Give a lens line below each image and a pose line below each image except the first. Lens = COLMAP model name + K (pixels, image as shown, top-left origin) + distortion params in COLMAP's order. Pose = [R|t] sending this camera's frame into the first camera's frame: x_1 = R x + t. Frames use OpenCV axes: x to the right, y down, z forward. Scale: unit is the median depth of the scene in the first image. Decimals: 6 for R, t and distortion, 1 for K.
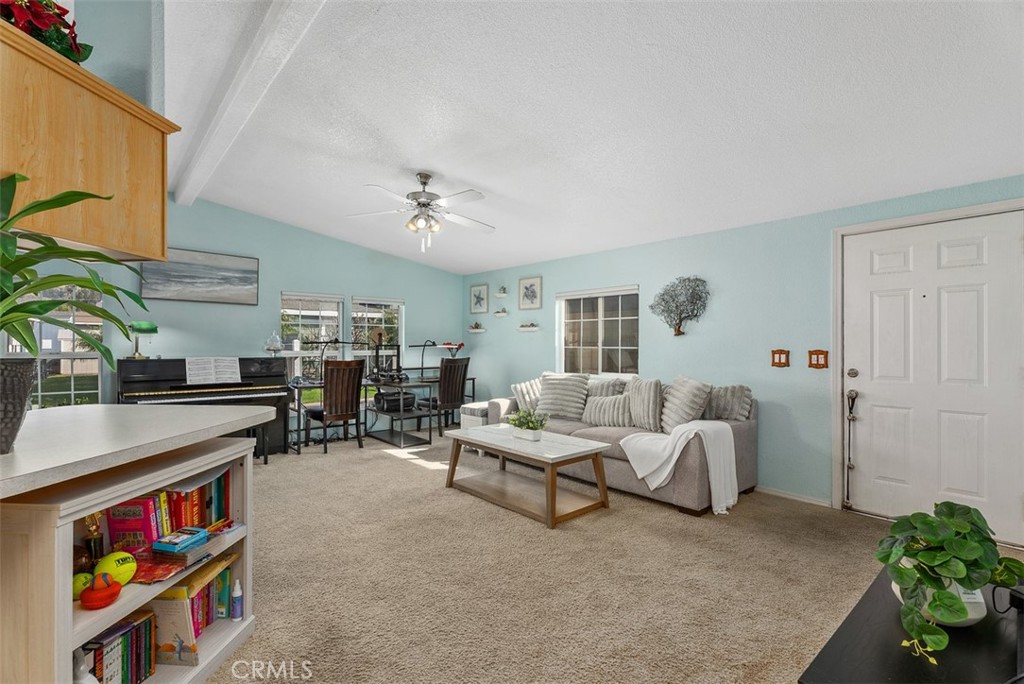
lens RADIAL K [[457.6, 0, 517.5], [0, 457.6, 338.8], [0, 0, 1]] dist [0.000325, 0.001787]
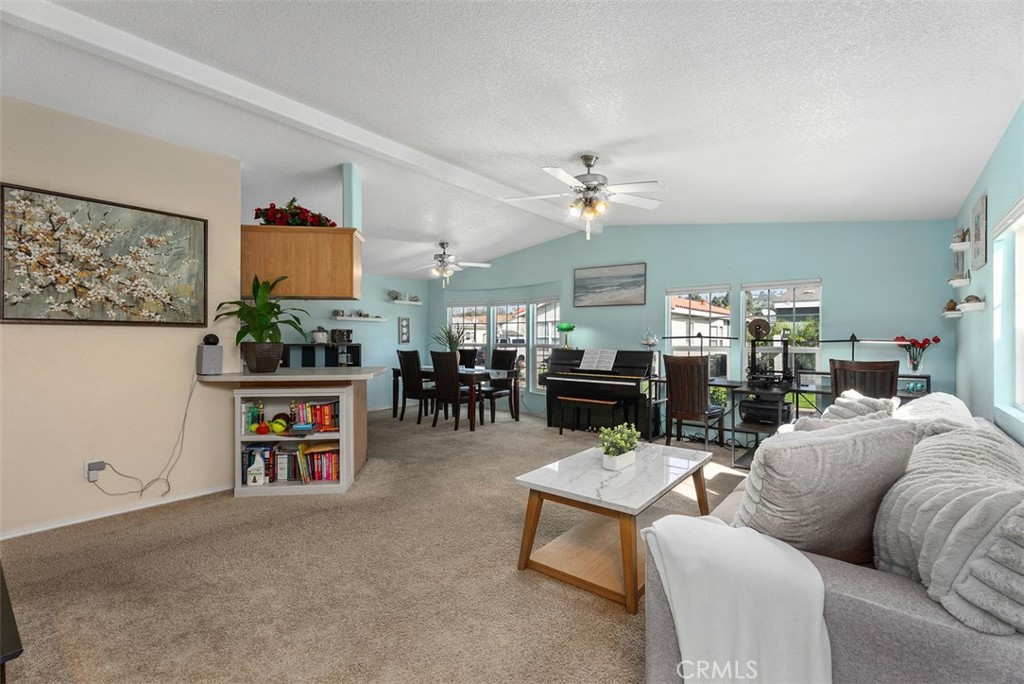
lens RADIAL K [[457.6, 0, 508.2], [0, 457.6, 340.4], [0, 0, 1]] dist [0.000325, 0.001787]
pose [[0.157609, -0.000670, -0.987501, 0.568078], [0.008882, 0.999960, 0.000739, 0.012964], [0.987462, -0.008887, 0.157609, 0.573662]]
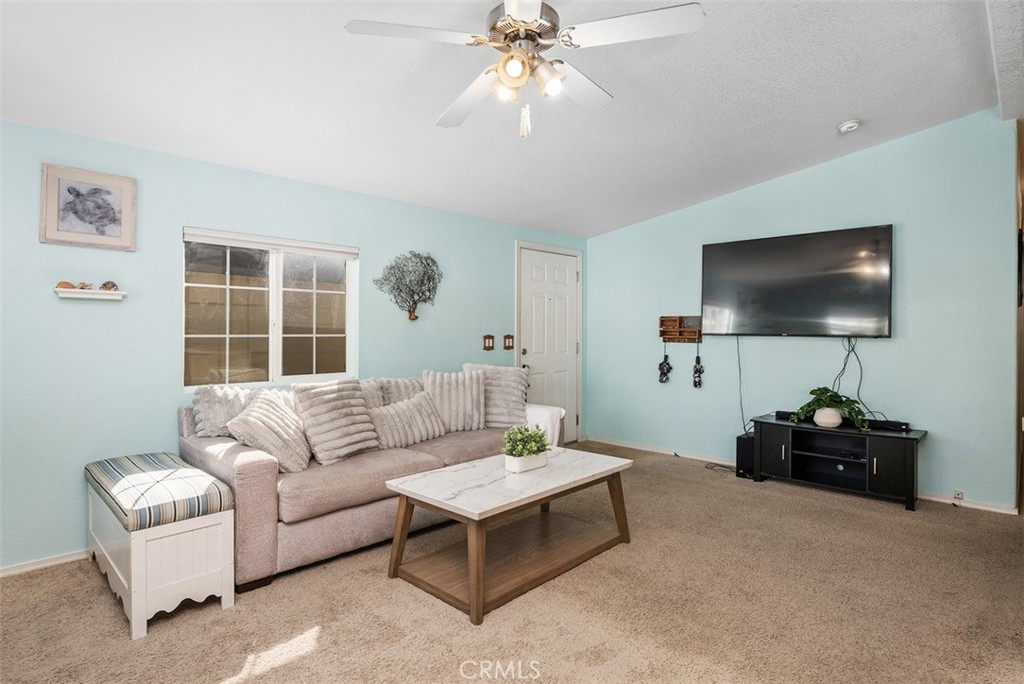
lens RADIAL K [[547.4, 0, 521.9], [0, 547.4, 336.2], [0, 0, 1]] dist [-0.007348, -0.000416]
pose [[-0.073602, -0.013056, 0.997202, -0.658675], [-0.013293, 0.999838, 0.012109, 0.007673], [-0.997199, -0.012365, -0.073764, 0.851604]]
